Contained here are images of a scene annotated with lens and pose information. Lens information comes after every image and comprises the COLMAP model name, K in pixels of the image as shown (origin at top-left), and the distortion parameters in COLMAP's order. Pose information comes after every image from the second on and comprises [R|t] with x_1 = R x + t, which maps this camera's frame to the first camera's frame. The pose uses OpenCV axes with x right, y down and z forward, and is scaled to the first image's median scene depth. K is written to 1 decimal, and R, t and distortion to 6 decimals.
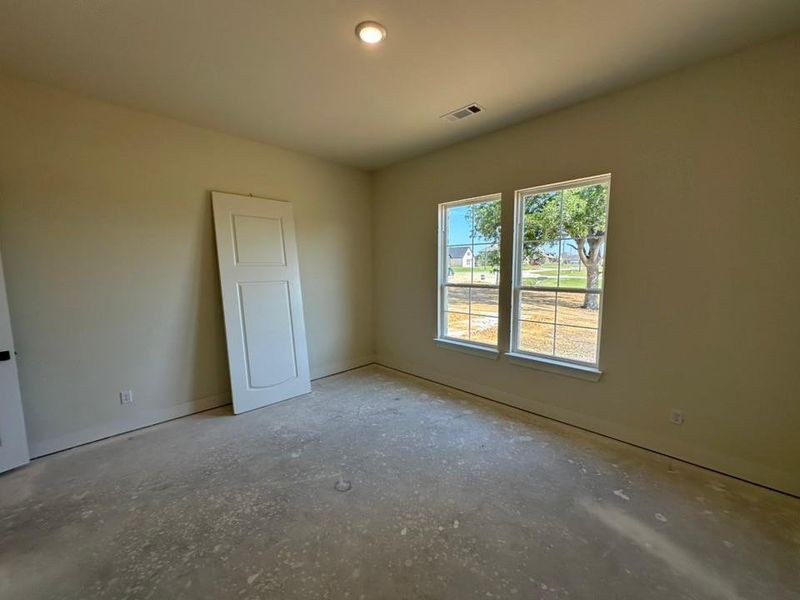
lens RADIAL K [[315.8, 0, 396.2], [0, 315.8, 300.3], [0, 0, 1]] dist [-0.000788, 0.000017]
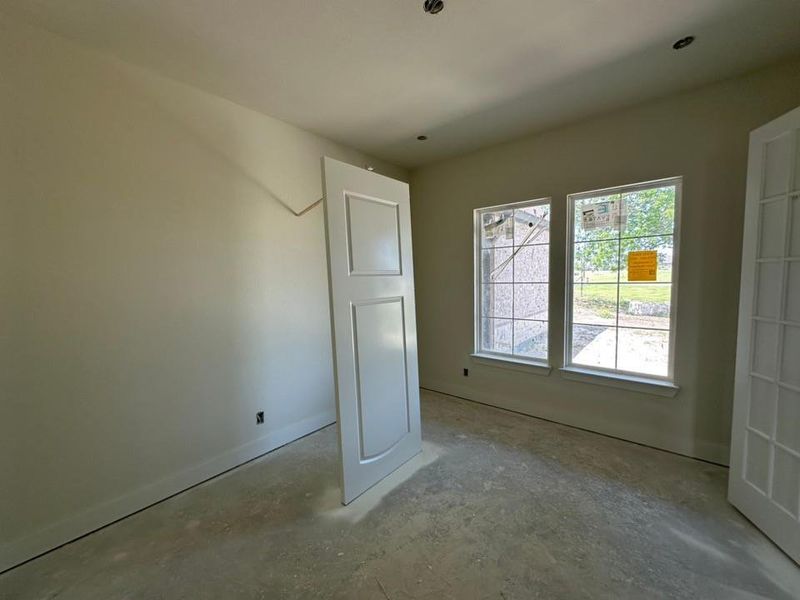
lens RADIAL K [[315.8, 0, 406.9], [0, 315.8, 301.6], [0, 0, 1]] dist [-0.000788, 0.000017]
pose [[0.996519, -0.025089, 0.079497, -0.170542], [0.027030, 0.999360, -0.023433, -0.014576], [-0.078858, 0.025500, 0.996560, 0.133300]]
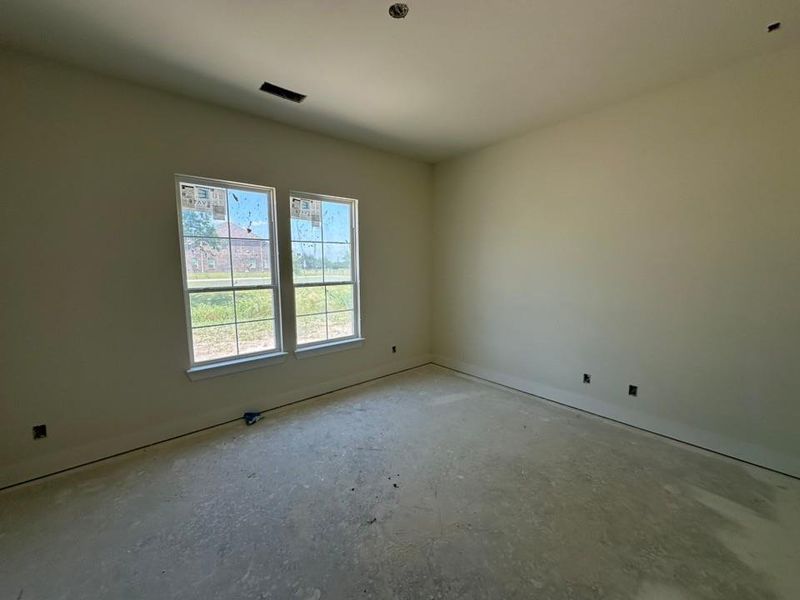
lens RADIAL K [[315.8, 0, 406.6], [0, 315.8, 299.5], [0, 0, 1]] dist [-0.000788, 0.000017]
pose [[0.064522, -0.108315, 0.992021, -0.658355], [0.105851, 0.989227, 0.101125, -0.063588], [-0.992286, 0.098482, 0.075292, 0.600231]]
